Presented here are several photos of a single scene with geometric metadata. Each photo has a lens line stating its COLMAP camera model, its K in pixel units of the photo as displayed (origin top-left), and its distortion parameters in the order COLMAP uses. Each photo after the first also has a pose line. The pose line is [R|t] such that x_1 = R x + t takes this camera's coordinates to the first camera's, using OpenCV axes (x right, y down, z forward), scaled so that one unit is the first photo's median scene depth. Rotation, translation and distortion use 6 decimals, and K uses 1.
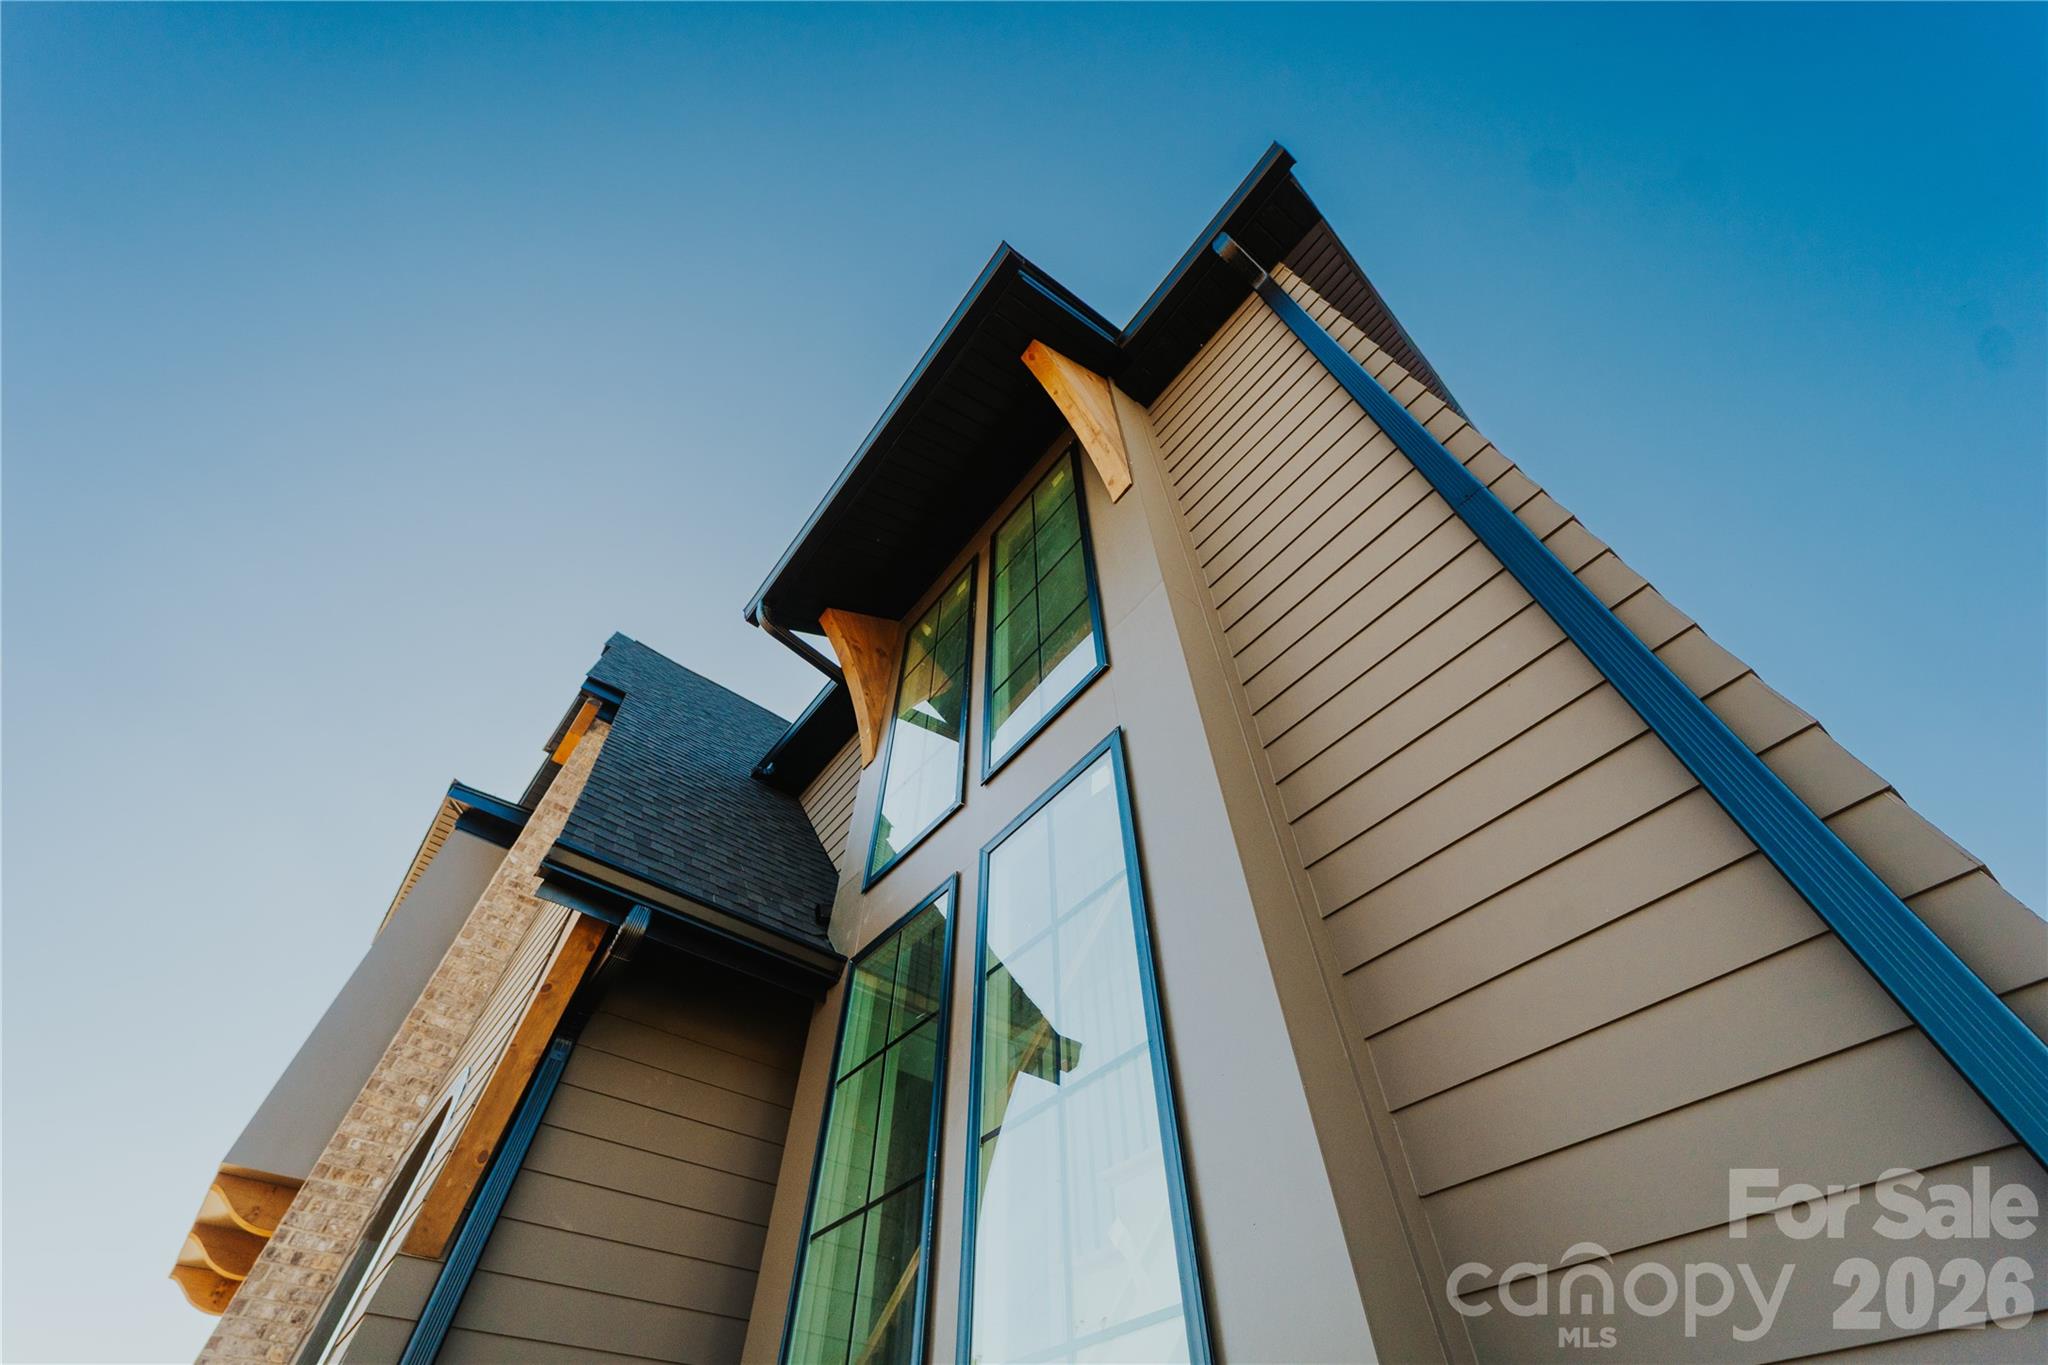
lens RADIAL K [[818.6, 0, 1021.9], [0, 818.6, 697.0], [0, 0, 1]] dist [0.001680, 0.000679]
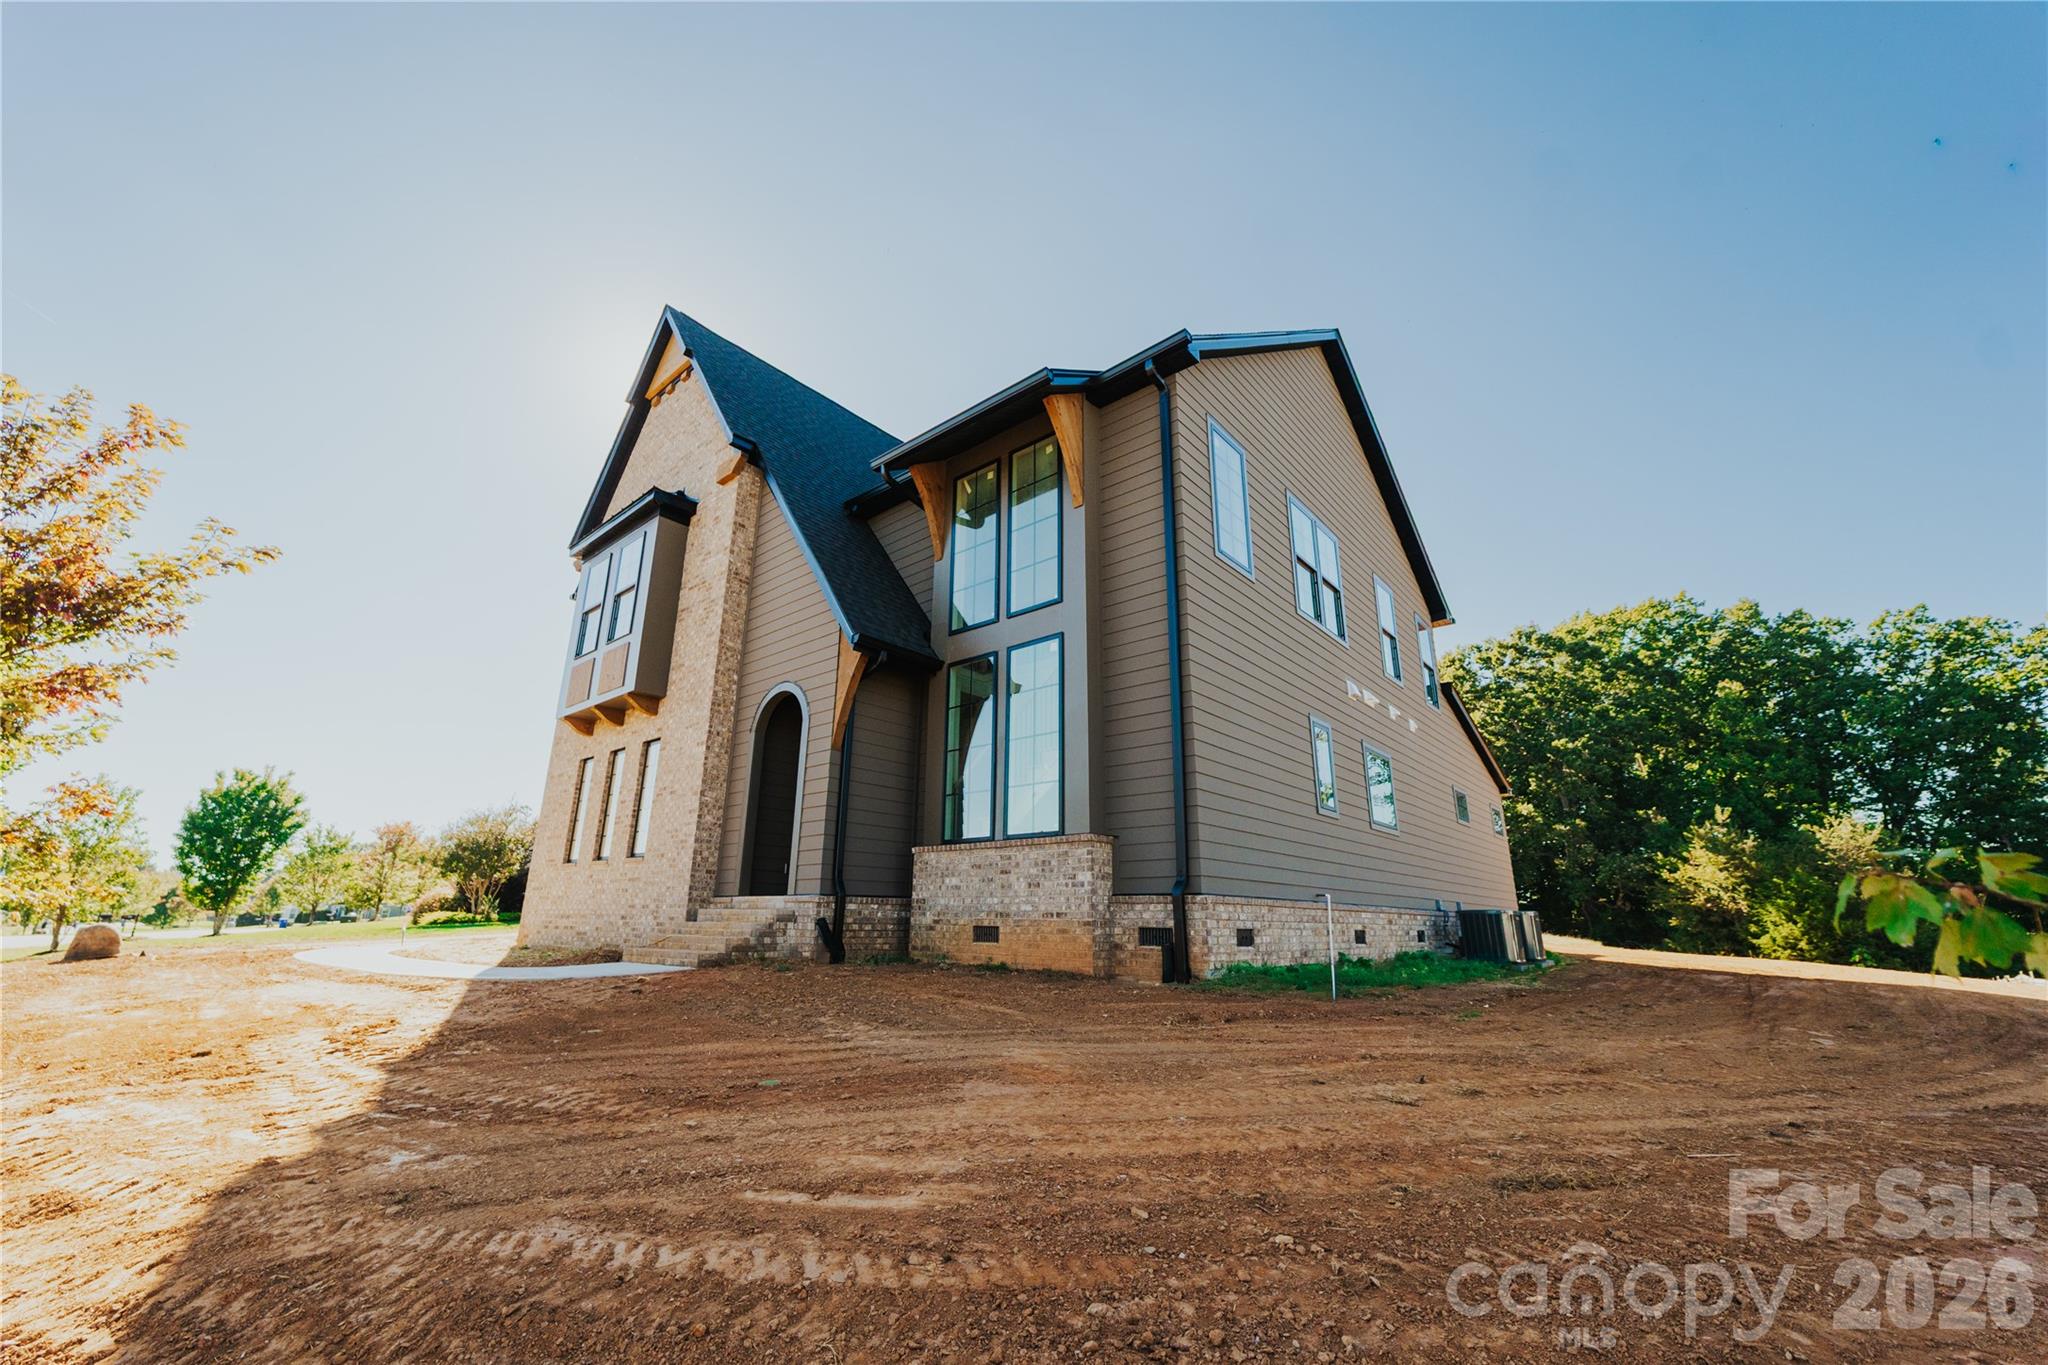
lens RADIAL K [[818.6, 0, 1021.9], [0, 818.6, 697.0], [0, 0, 1]] dist [0.001680, 0.000679]
pose [[0.982914, 0.063166, 0.172889, -0.363690], [-0.151059, 0.813516, 0.561581, -0.972508], [-0.105176, -0.578102, 0.809158, -1.089865]]
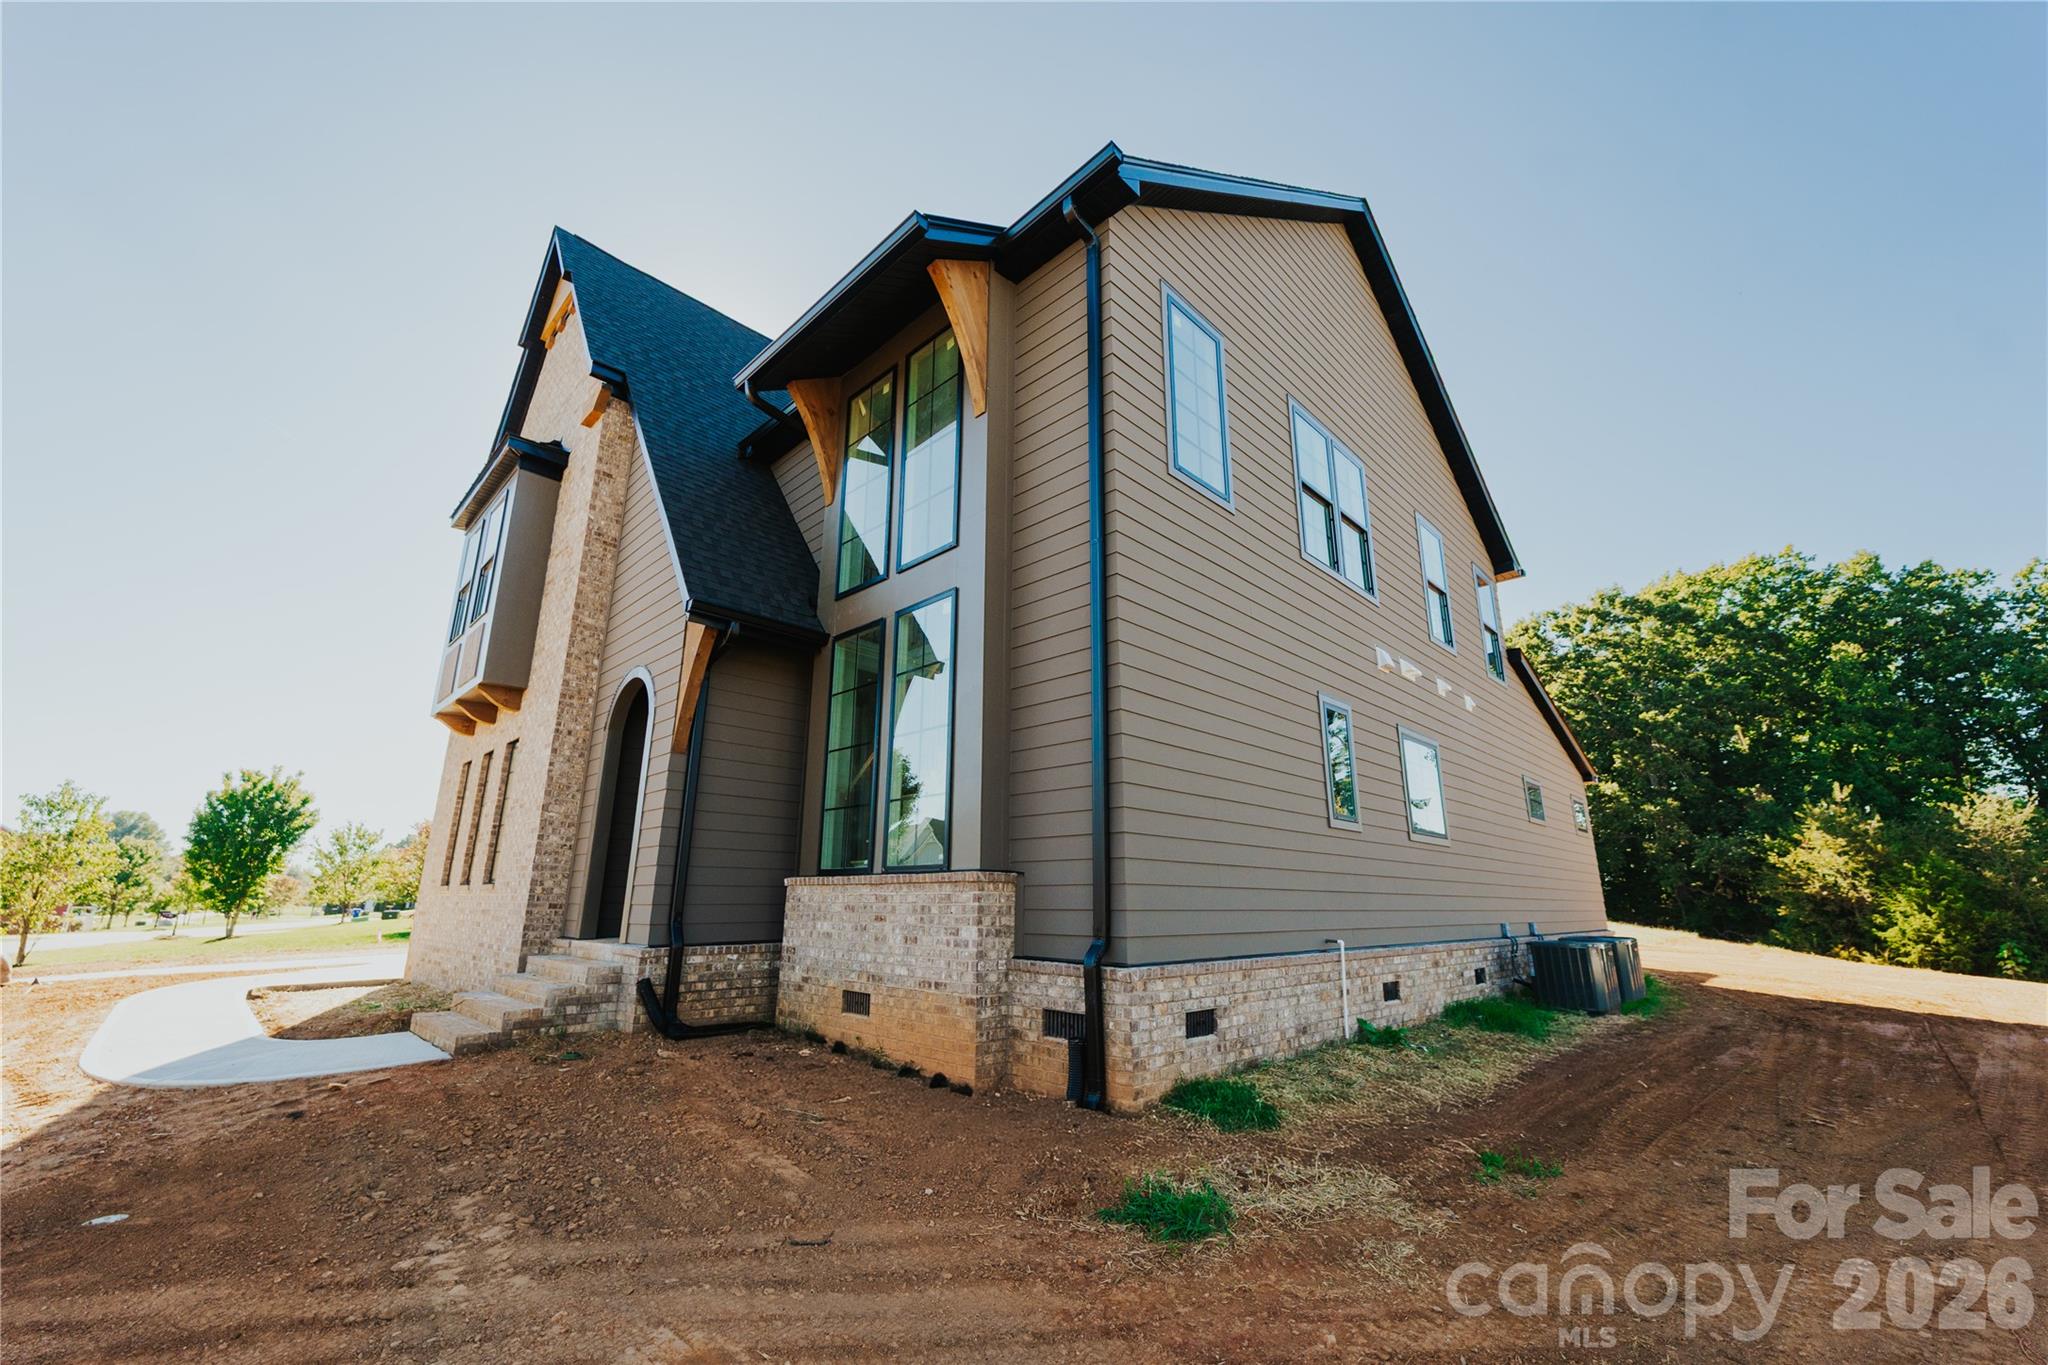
lens RADIAL K [[818.0, 0, 1021.8], [0, 818.0, 700.4], [0, 0, 1]] dist [0.001860, -0.000146]
pose [[0.993669, 0.037706, 0.105829, 0.045166], [-0.093310, 0.801609, 0.590523, -0.694772], [-0.062567, -0.596659, 0.800052, -0.669599]]
